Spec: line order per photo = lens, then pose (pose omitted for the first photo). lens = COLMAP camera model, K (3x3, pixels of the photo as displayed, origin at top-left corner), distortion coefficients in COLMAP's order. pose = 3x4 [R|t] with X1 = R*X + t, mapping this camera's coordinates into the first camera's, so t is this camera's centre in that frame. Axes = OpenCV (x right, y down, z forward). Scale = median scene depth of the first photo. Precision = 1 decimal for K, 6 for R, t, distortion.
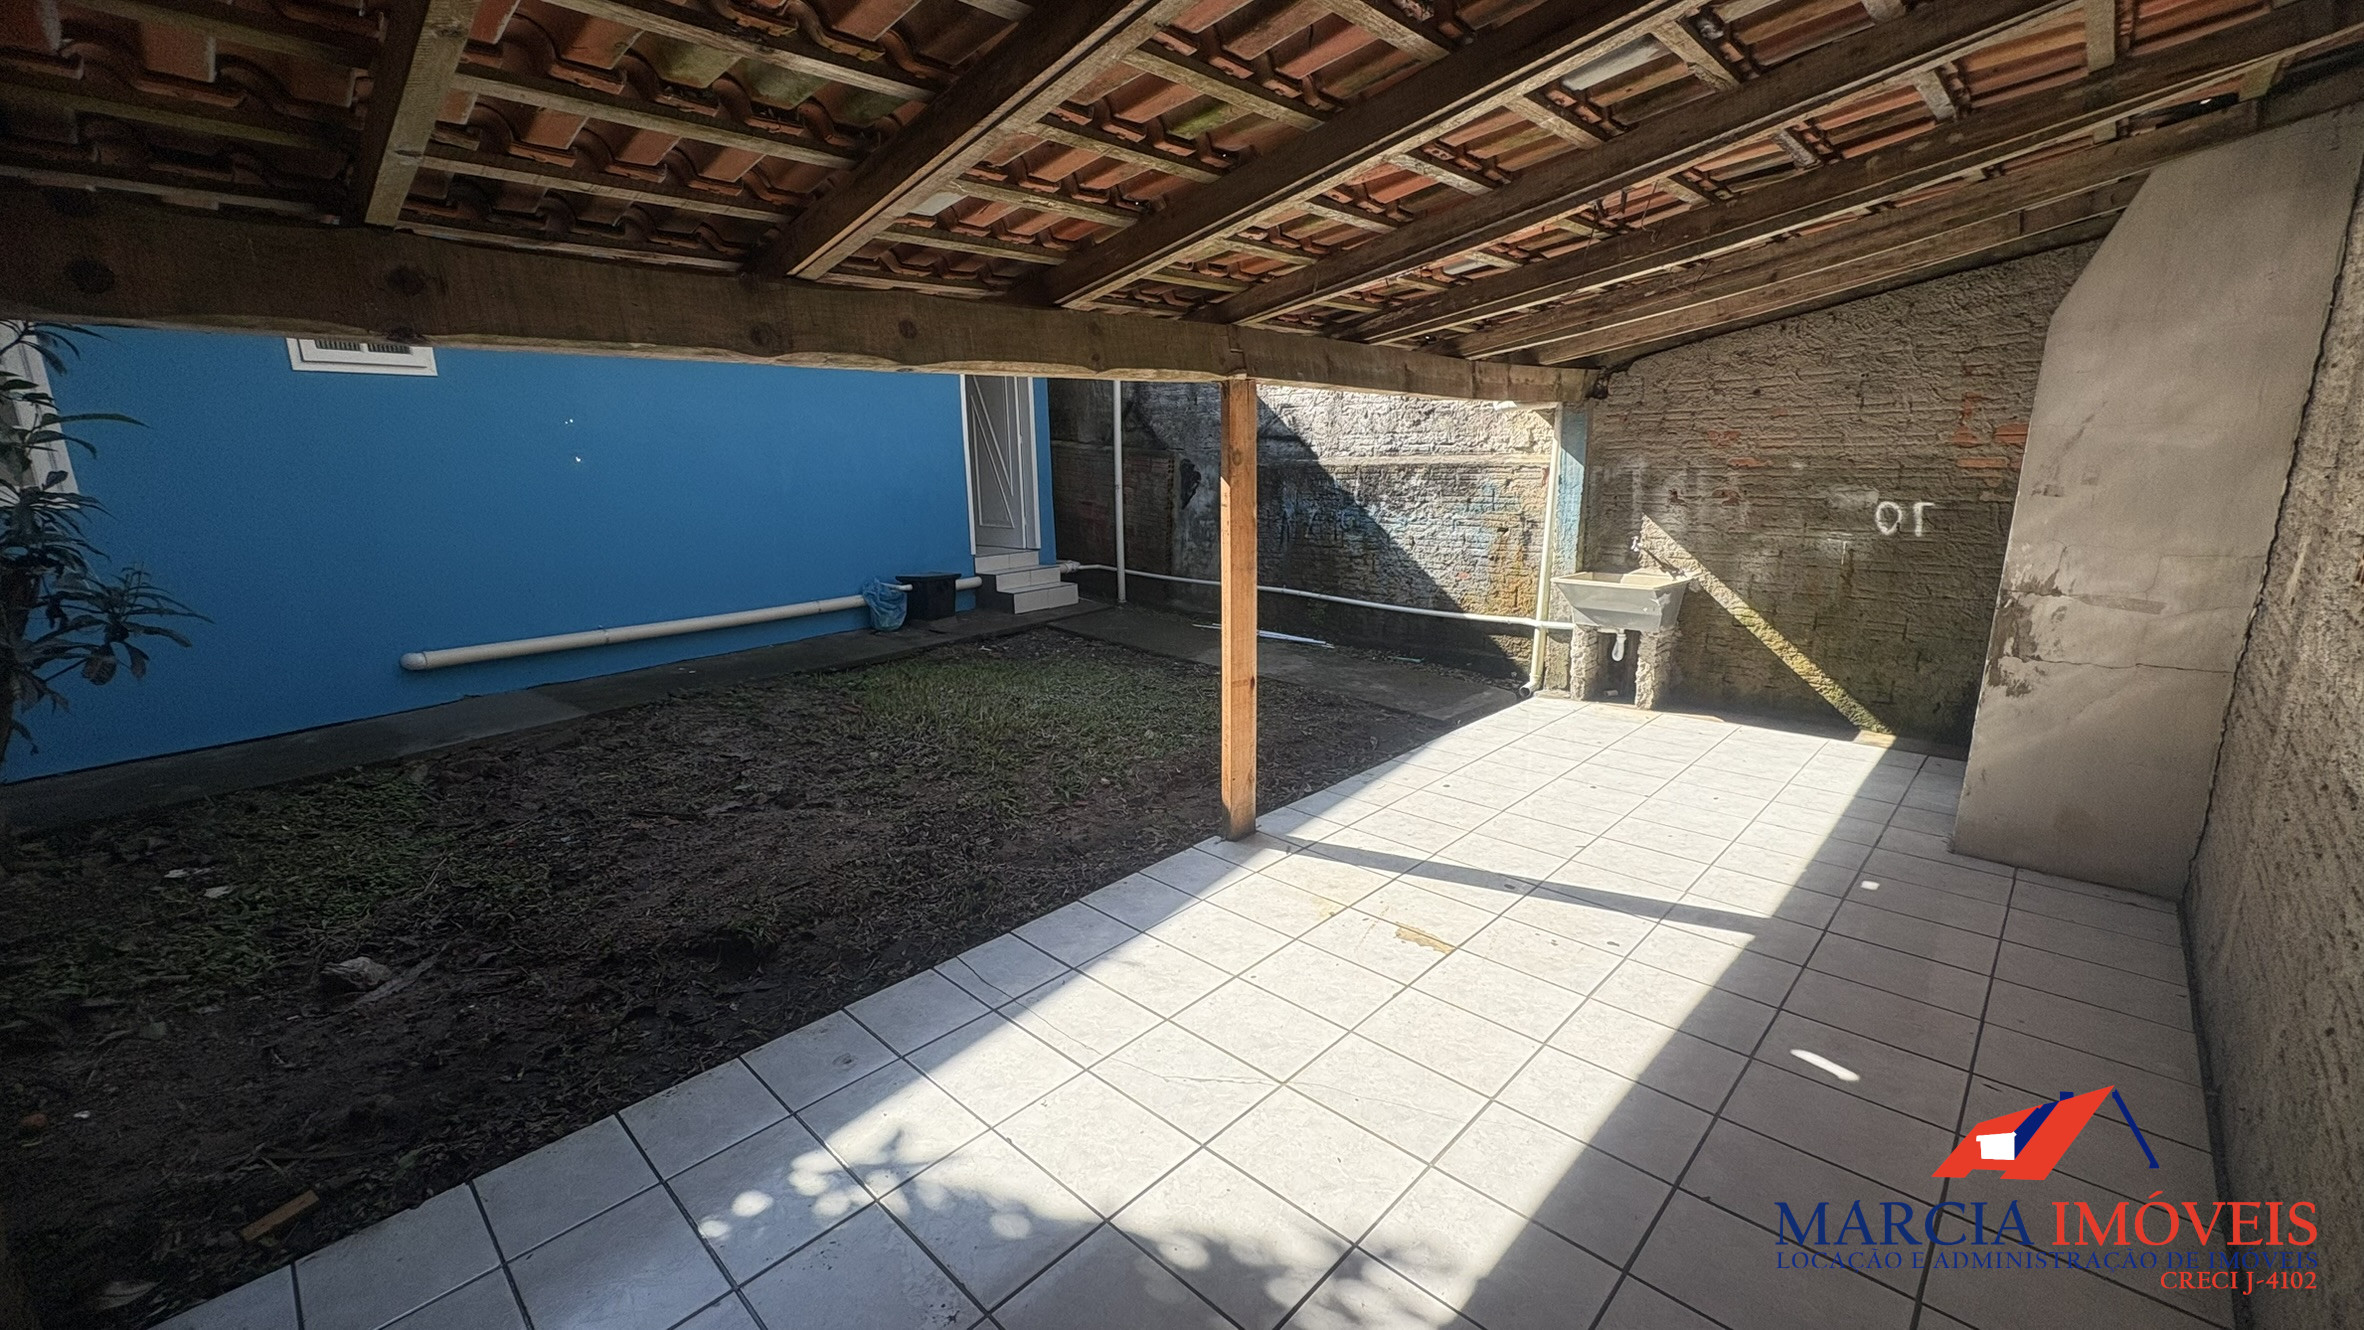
lens RADIAL K [[934.2, 0, 1180.4], [0, 934.2, 667.0], [0, 0, 1]] dist [-0.002594, 0.000487]
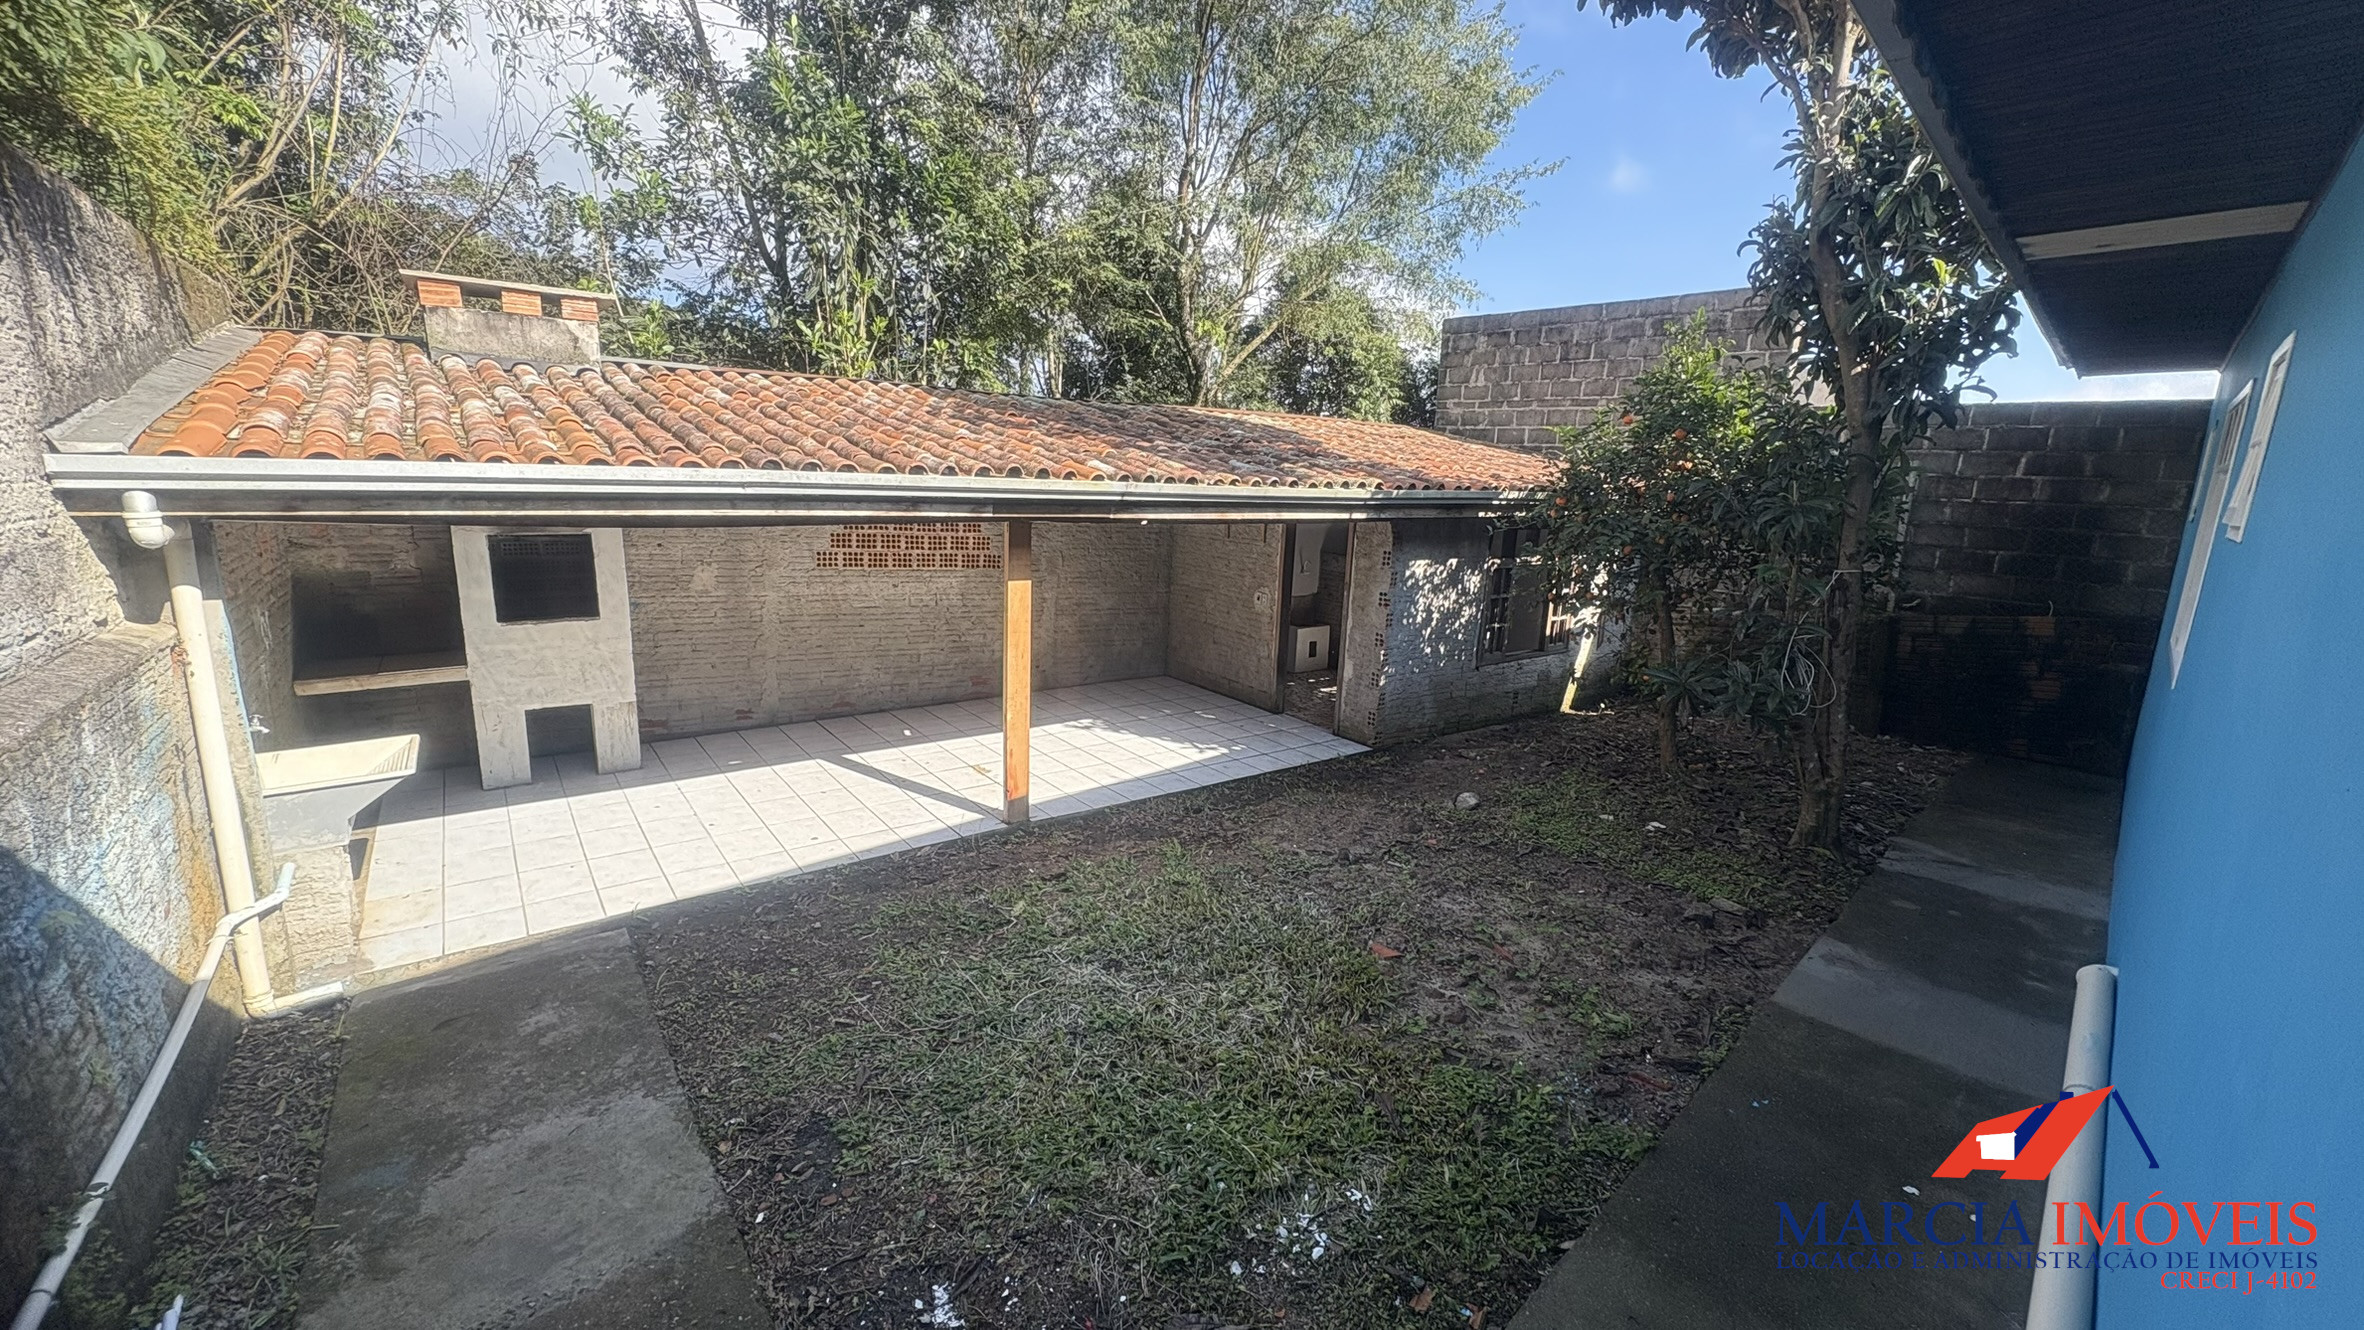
lens RADIAL K [[934.2, 0, 1175.6], [0, 934.2, 662.0], [0, 0, 1]] dist [-0.002594, 0.000487]
pose [[-0.988388, -0.049604, 0.143626, -0.537109], [0.014353, 0.910512, 0.413234, -0.912525], [-0.151271, 0.410497, -0.899227, 3.071617]]
